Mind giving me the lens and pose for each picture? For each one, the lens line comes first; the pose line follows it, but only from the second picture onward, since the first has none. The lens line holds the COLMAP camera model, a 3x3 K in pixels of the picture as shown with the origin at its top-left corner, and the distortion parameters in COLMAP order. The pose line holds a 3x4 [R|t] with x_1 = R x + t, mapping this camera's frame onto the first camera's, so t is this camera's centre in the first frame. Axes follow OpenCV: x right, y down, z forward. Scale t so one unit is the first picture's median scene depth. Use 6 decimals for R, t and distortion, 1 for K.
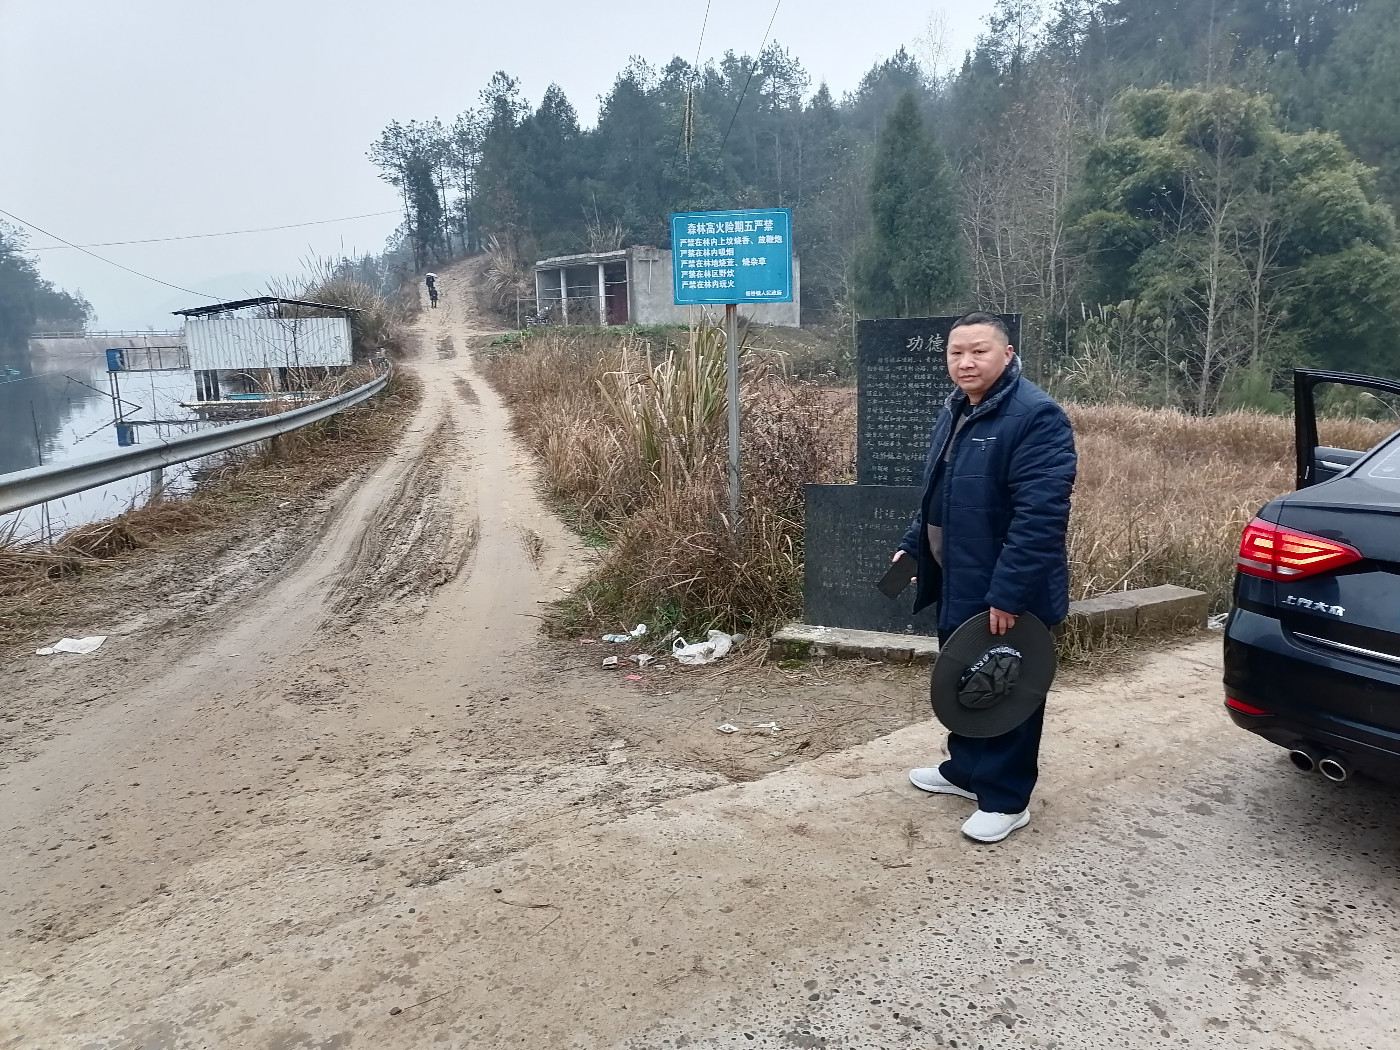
lens RADIAL K [[1043.6, 0, 705.3], [0, 1043.6, 523.9], [0, 0, 1]] dist [0.056845, -0.038359]
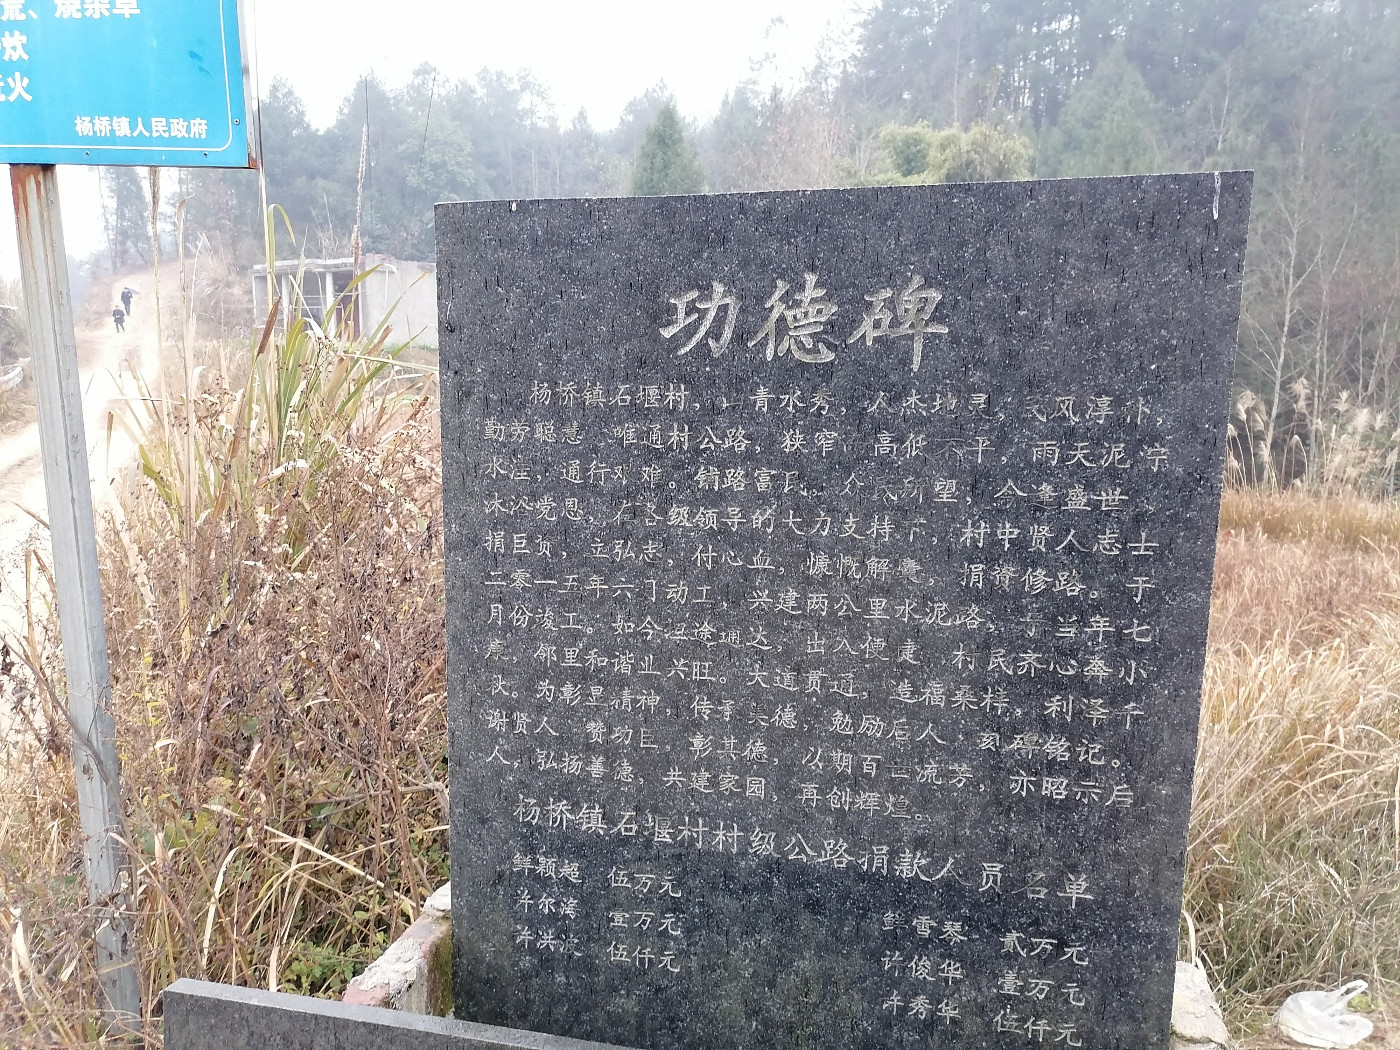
lens RADIAL K [[1056.7, 0, 700.0], [0, 1056.7, 525.0], [0, 0, 1]] dist [0.056064, -0.047380]
pose [[0.975774, 0.007081, 0.218665, 0.043074], [-0.001001, 0.999610, -0.027900, -0.034951], [-0.218777, 0.027006, 0.975401, 0.221637]]
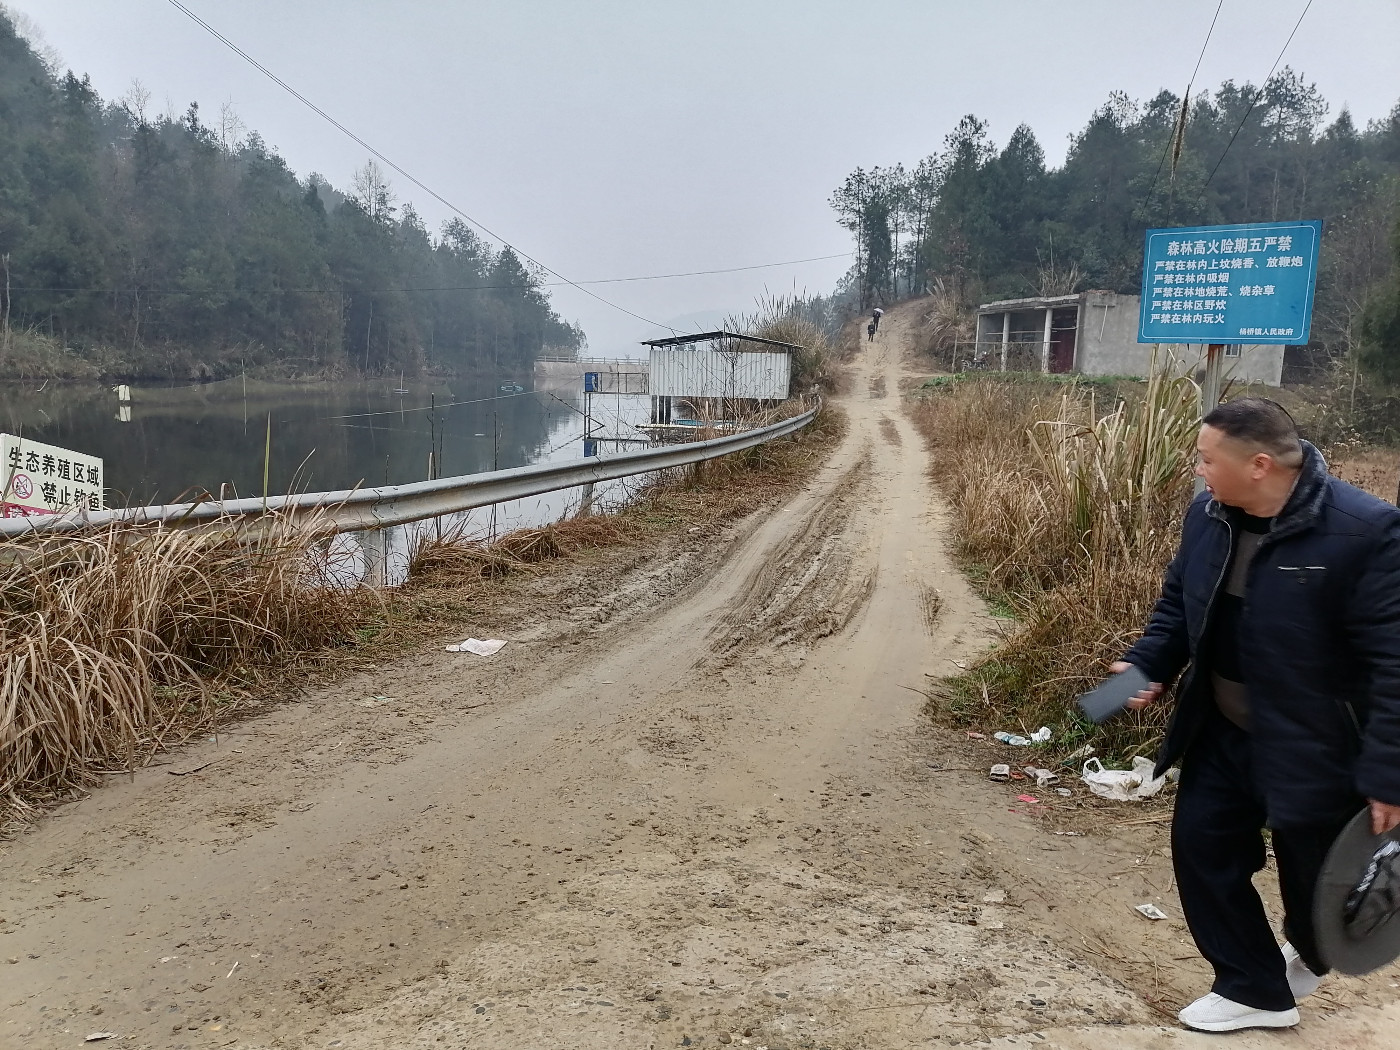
lens RADIAL K [[1047.6, 0, 708.7], [0, 1047.6, 532.2], [0, 0, 1]] dist [0.055990, -0.045890]
pose [[0.919518, 0.111021, -0.377043, -0.003172], [-0.123167, 0.992352, -0.008176, -0.005997], [0.373251, 0.053957, 0.926160, 0.044030]]
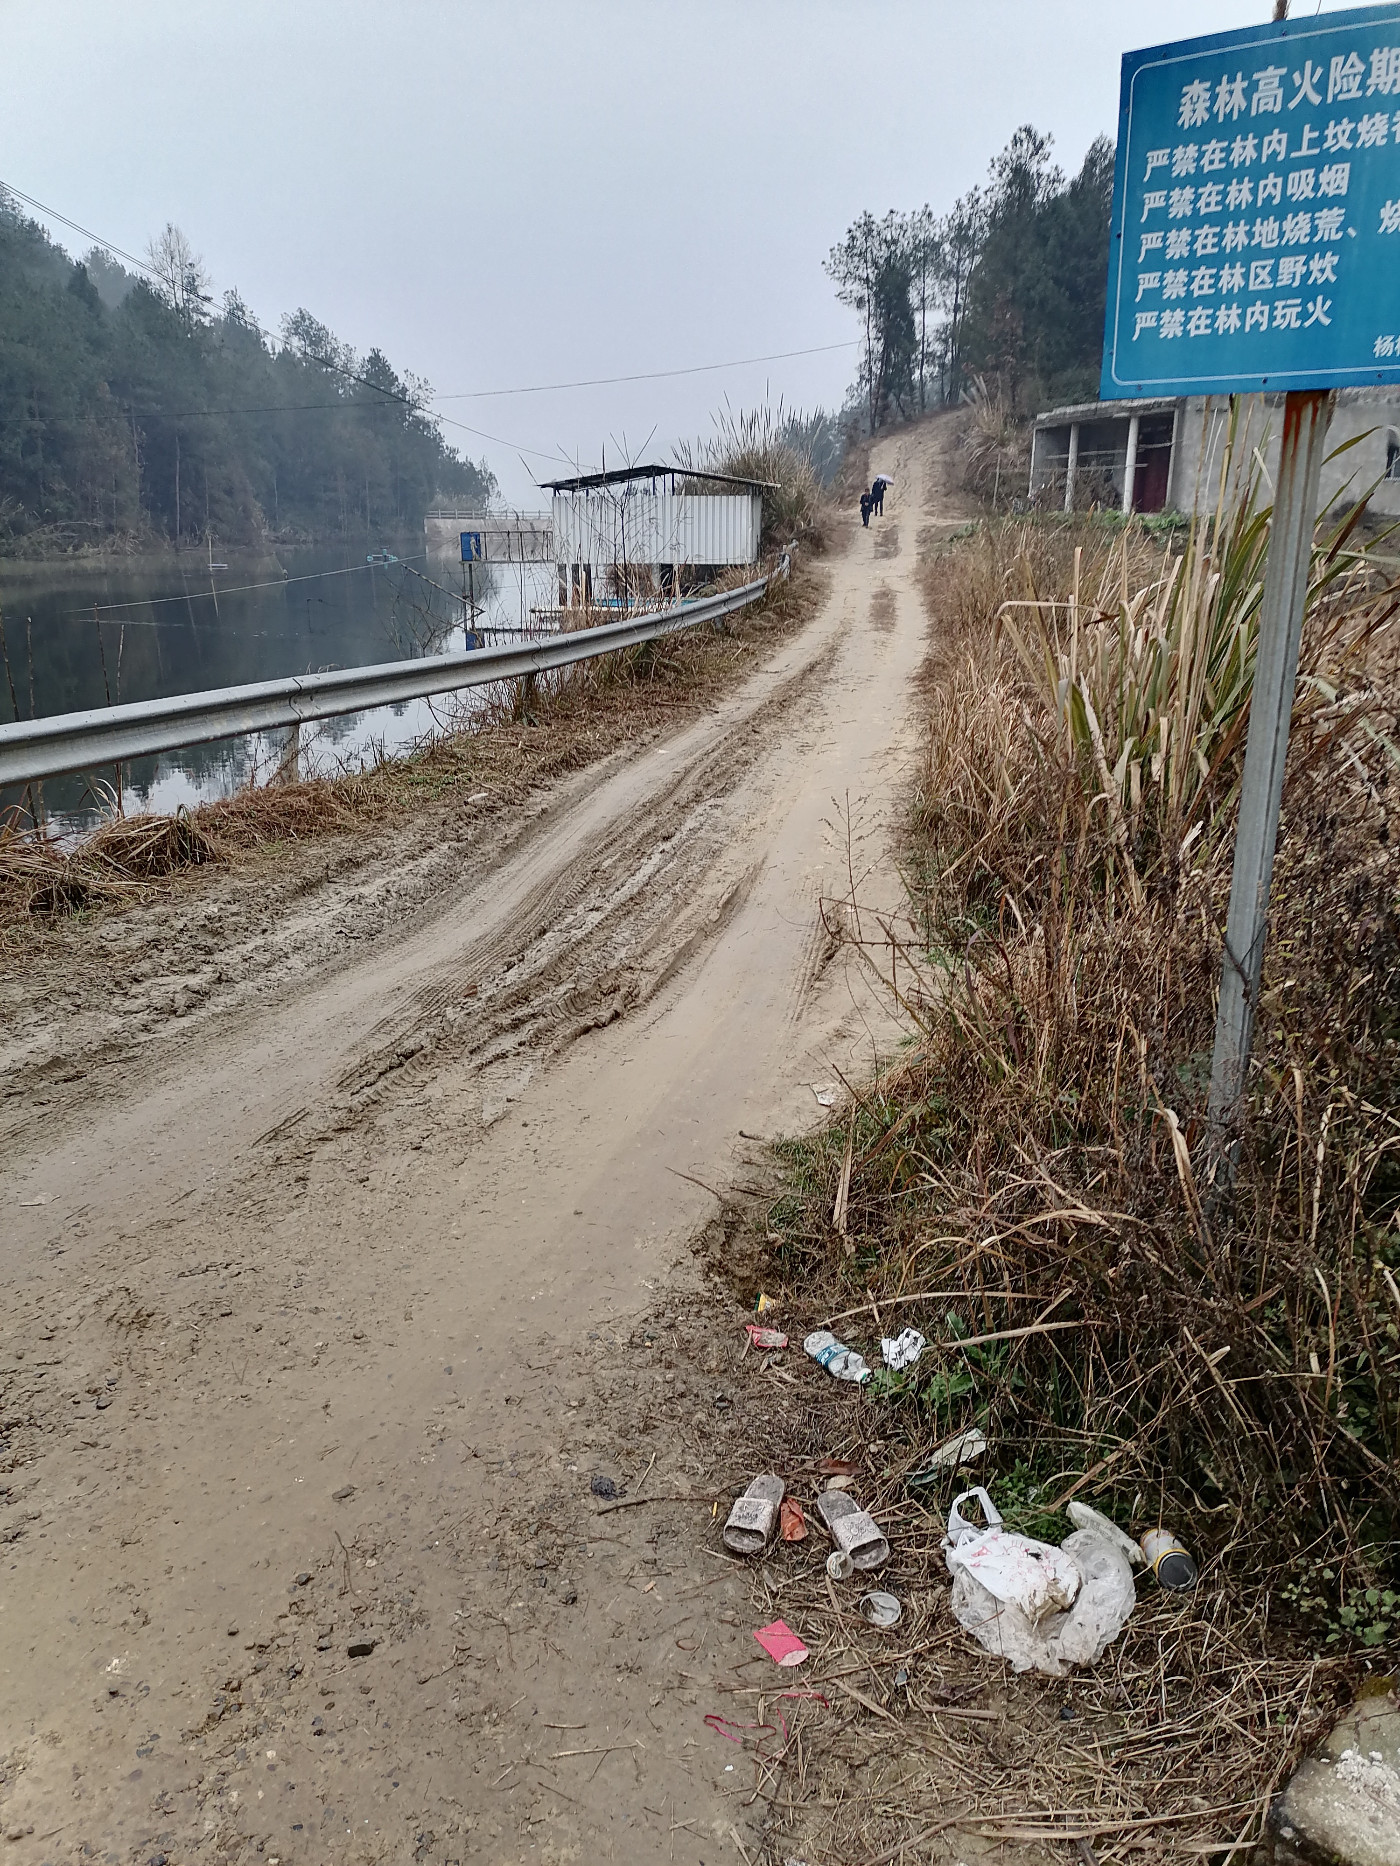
lens RADIAL K [[1396.2, 0, 691.1], [0, 1396.2, 943.3], [0, 0, 1]] dist [0.055990, -0.045890]
pose [[0.925060, 0.132933, -0.355798, 0.008360], [-0.092897, 0.987489, 0.127416, -0.032238], [0.368285, -0.084814, 0.925836, 0.188440]]
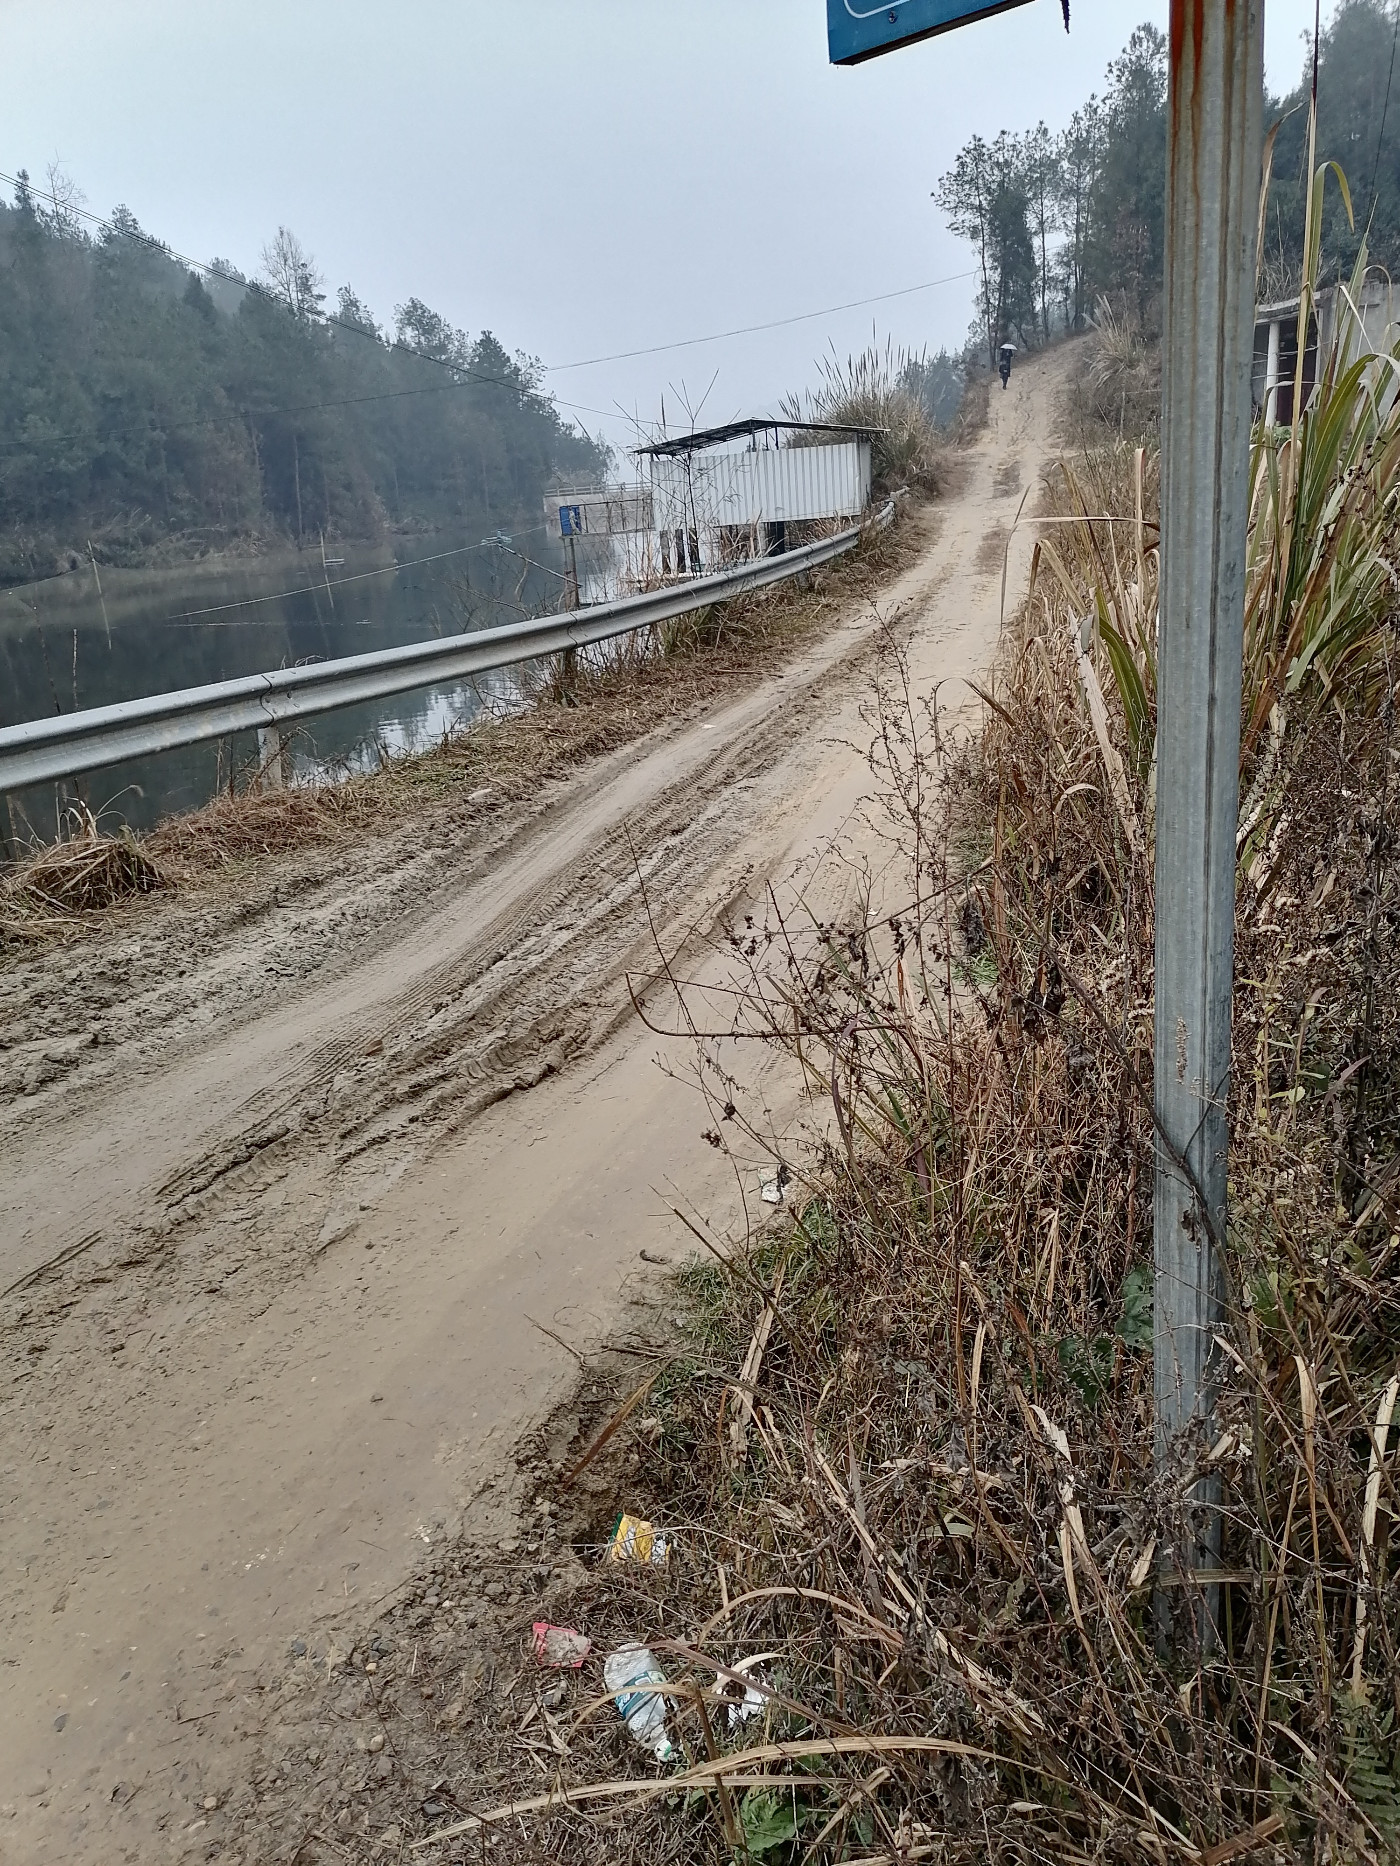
lens RADIAL K [[1408.4, 0, 682.8], [0, 1408.4, 936.3], [0, 0, 1]] dist [0.056064, -0.047380]
pose [[0.887017, 0.095640, -0.451723, 0.018150], [-0.029591, 0.988077, 0.151093, -0.038271], [0.460787, -0.120655, 0.879271, 0.260356]]
